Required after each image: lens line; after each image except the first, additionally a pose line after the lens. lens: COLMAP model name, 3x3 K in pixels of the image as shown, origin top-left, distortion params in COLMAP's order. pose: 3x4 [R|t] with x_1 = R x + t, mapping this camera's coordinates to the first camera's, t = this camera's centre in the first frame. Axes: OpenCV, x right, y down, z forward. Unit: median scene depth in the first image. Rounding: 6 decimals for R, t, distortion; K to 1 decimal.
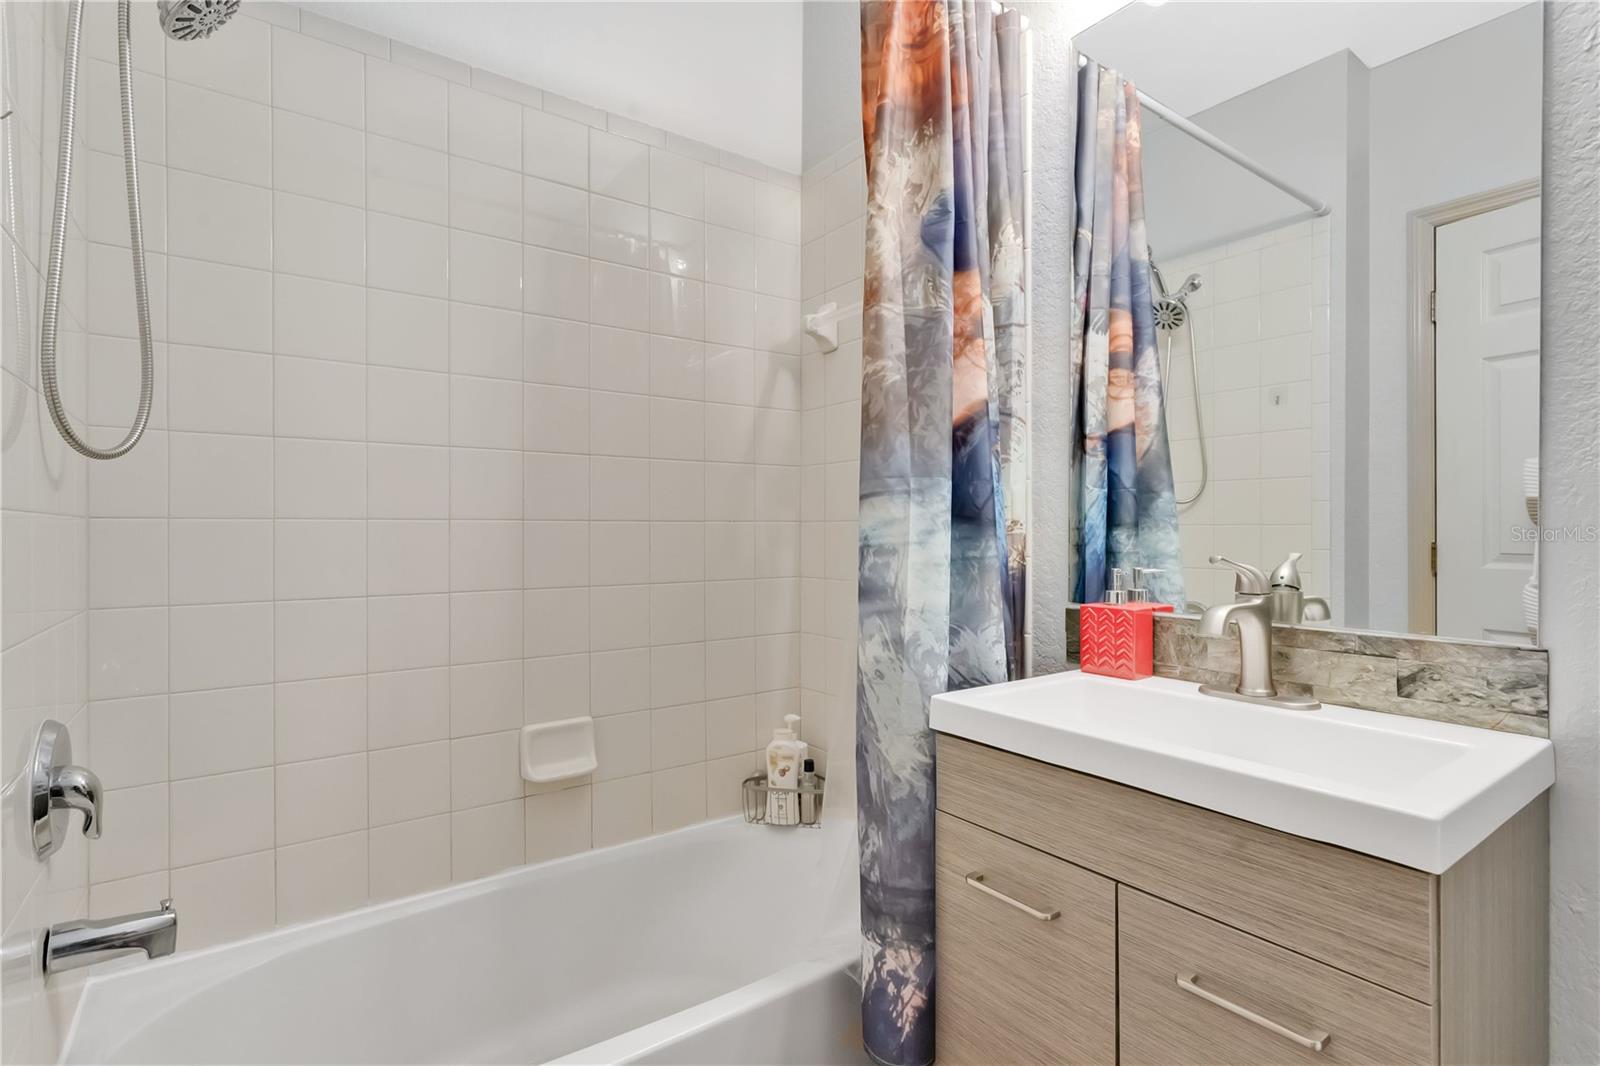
lens RADIAL K [[775.2, 0, 801.4], [0, 775.2, 527.5], [0, 0, 1]] dist [0.005436, 0.001761]
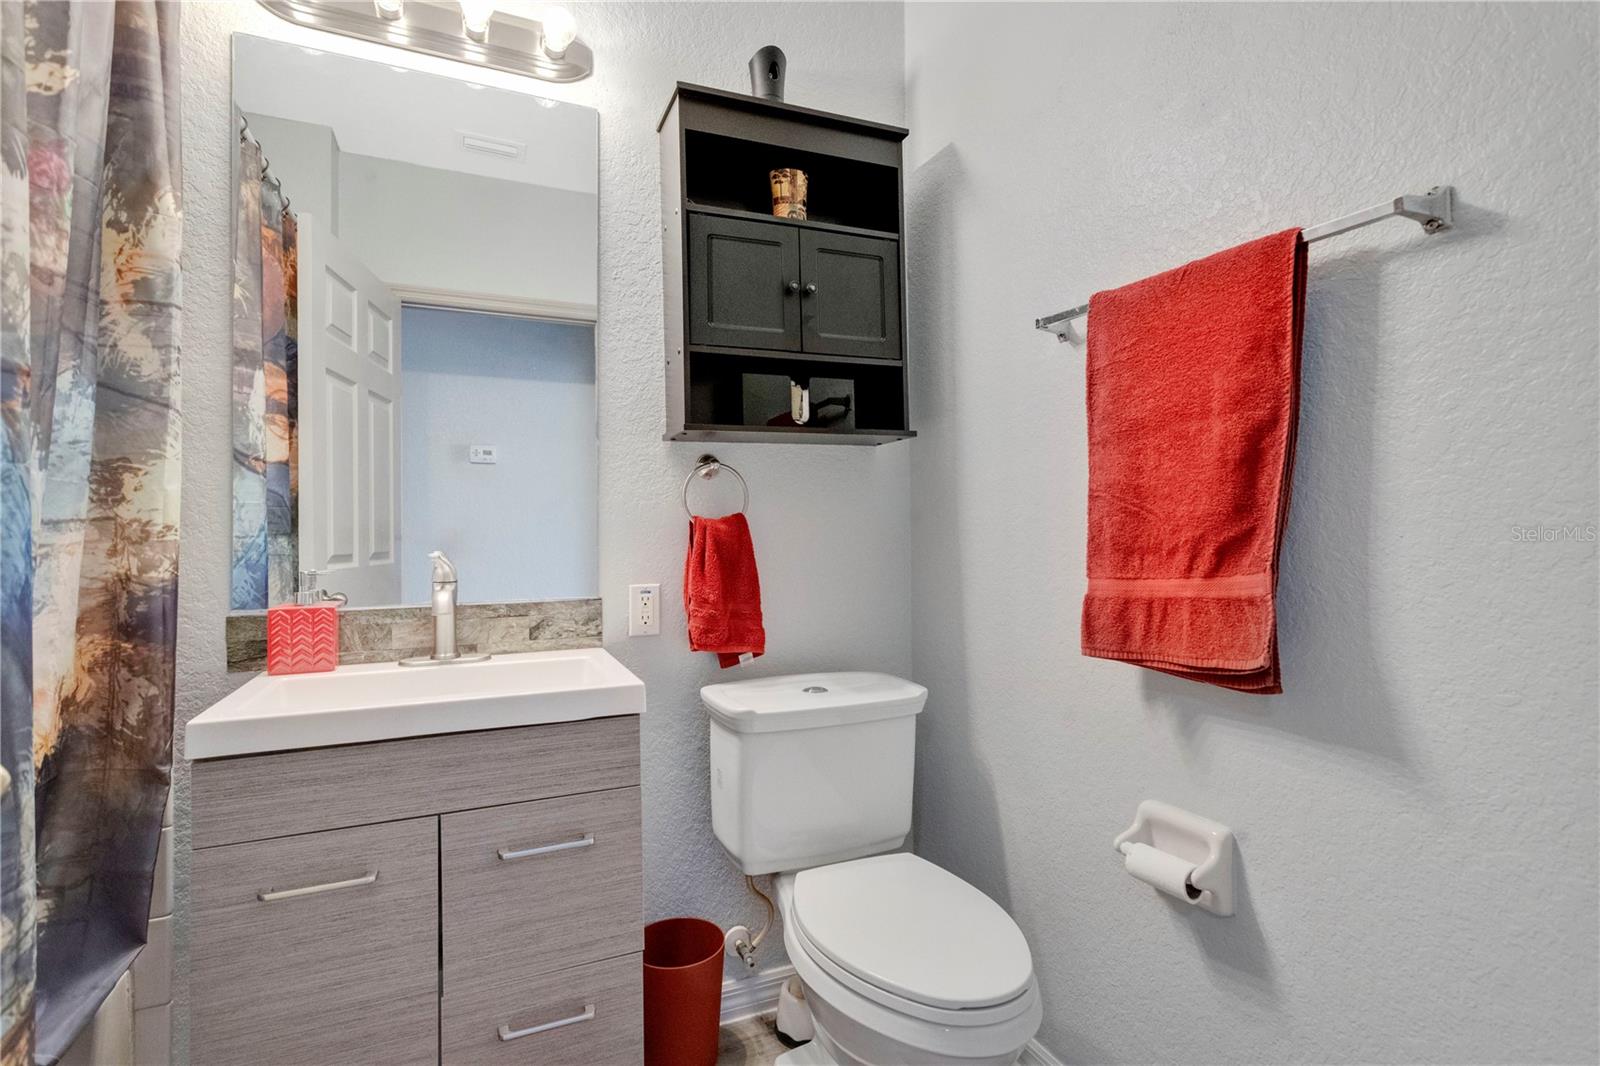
lens RADIAL K [[775.2, 0, 801.6], [0, 775.2, 529.1], [0, 0, 1]] dist [0.005436, 0.001761]
pose [[0.210958, -0.000511, 0.977495, -0.548945], [0.006787, 0.999977, -0.000942, 0.001616], [-0.977472, 0.006833, 0.210956, 0.129584]]
